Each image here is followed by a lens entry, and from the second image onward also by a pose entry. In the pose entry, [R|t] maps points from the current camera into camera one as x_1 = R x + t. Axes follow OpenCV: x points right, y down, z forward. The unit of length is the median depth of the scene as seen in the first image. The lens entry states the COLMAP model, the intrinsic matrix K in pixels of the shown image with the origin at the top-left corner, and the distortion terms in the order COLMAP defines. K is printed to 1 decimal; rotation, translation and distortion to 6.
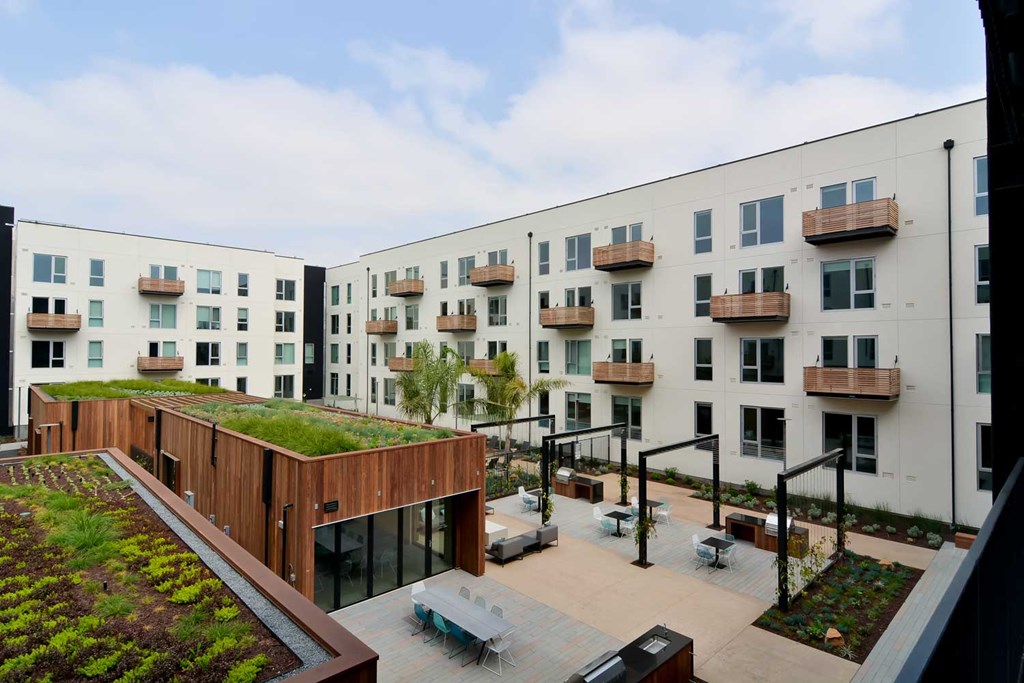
lens RADIAL K [[571.9, 0, 512.0], [0, 571.9, 341.5], [0, 0, 1]] dist [0.015236, -0.001303]
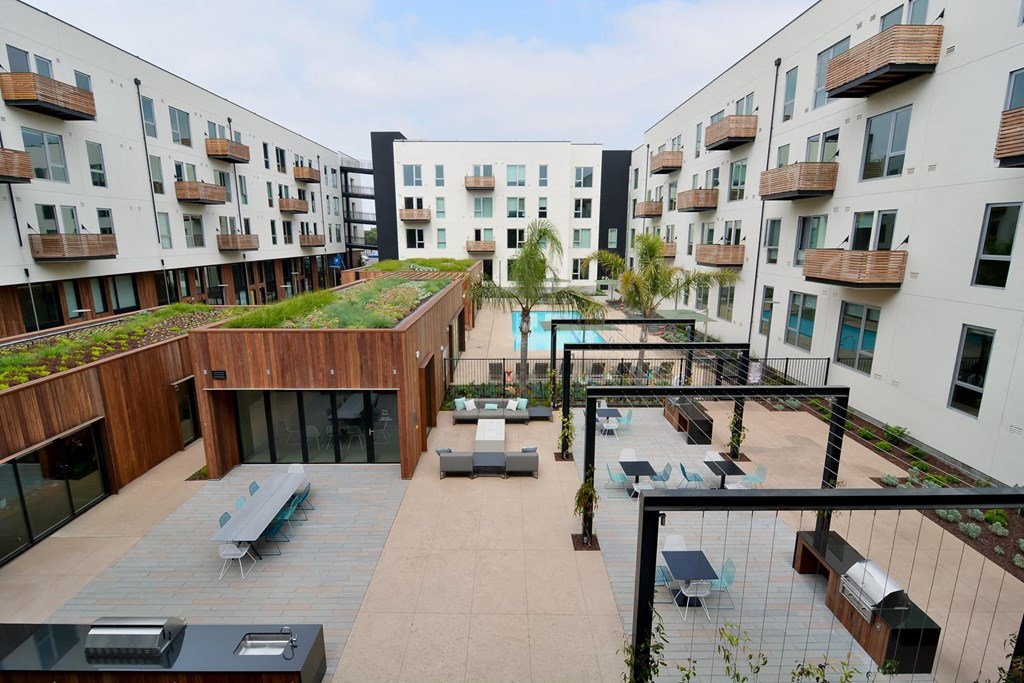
lens RADIAL K [[504.4, 0, 510.6], [0, 504.4, 349.0], [0, 0, 1]] dist [-0.001158, -0.001540]
pose [[0.699771, 0.151157, -0.698192, 0.272460], [0.013707, 0.974336, 0.224679, 0.011023], [0.714236, -0.166794, 0.679740, 0.275404]]
